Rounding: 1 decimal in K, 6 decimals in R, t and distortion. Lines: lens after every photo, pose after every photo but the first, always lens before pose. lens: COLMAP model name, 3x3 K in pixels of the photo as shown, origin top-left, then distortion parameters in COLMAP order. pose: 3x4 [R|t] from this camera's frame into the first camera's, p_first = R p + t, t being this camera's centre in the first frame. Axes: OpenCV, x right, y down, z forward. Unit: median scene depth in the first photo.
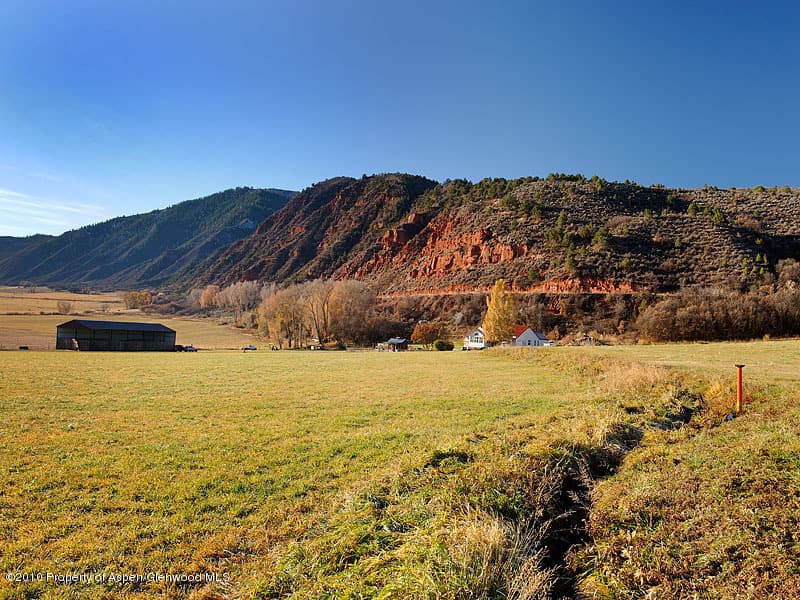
lens RADIAL K [[649.3, 0, 401.2], [0, 649.3, 301.5], [0, 0, 1]] dist [0.007873, 0.002139]
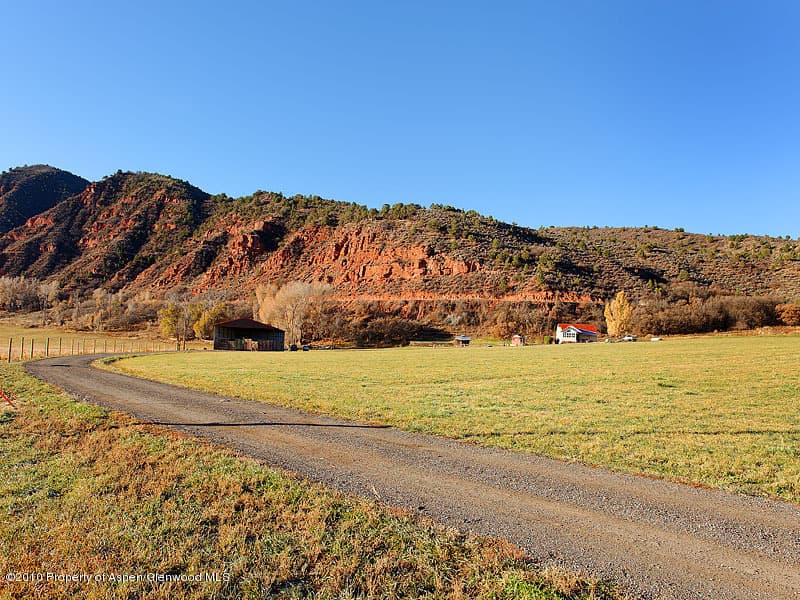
lens RADIAL K [[598.6, 0, 404.7], [0, 598.6, 305.8], [0, 0, 1]] dist [-0.001590, -0.000193]
pose [[0.822302, 0.018961, 0.568735, -0.466531], [-0.016992, 0.999817, -0.008764, 0.008361], [-0.568797, -0.002457, 0.822474, 0.097884]]
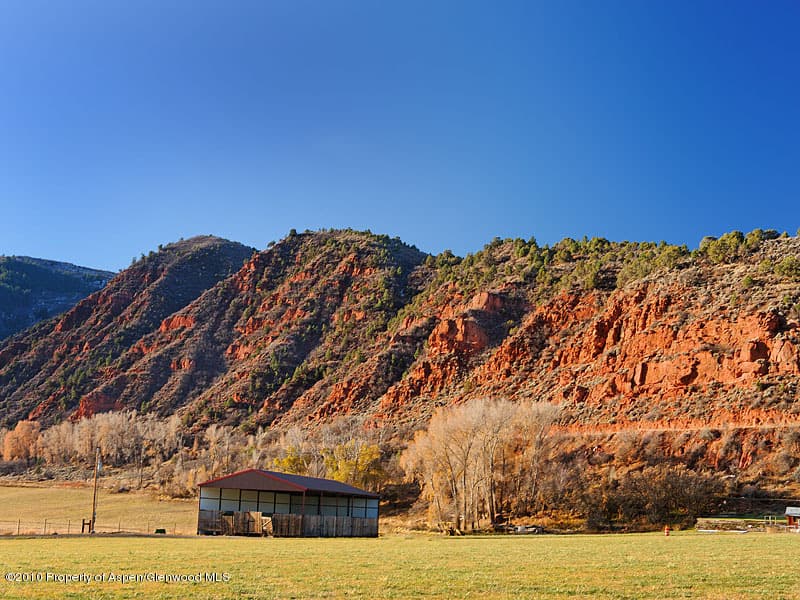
lens RADIAL K [[1085.3, 0, 383.0], [0, 1085.3, 332.3], [0, 0, 1]] dist [0.001053, 0.000000]
pose [[0.985059, 0.018582, 0.171211, -0.317498], [0.001069, 0.993483, -0.113975, 0.010872], [-0.172213, 0.112455, 0.978620, 0.119431]]
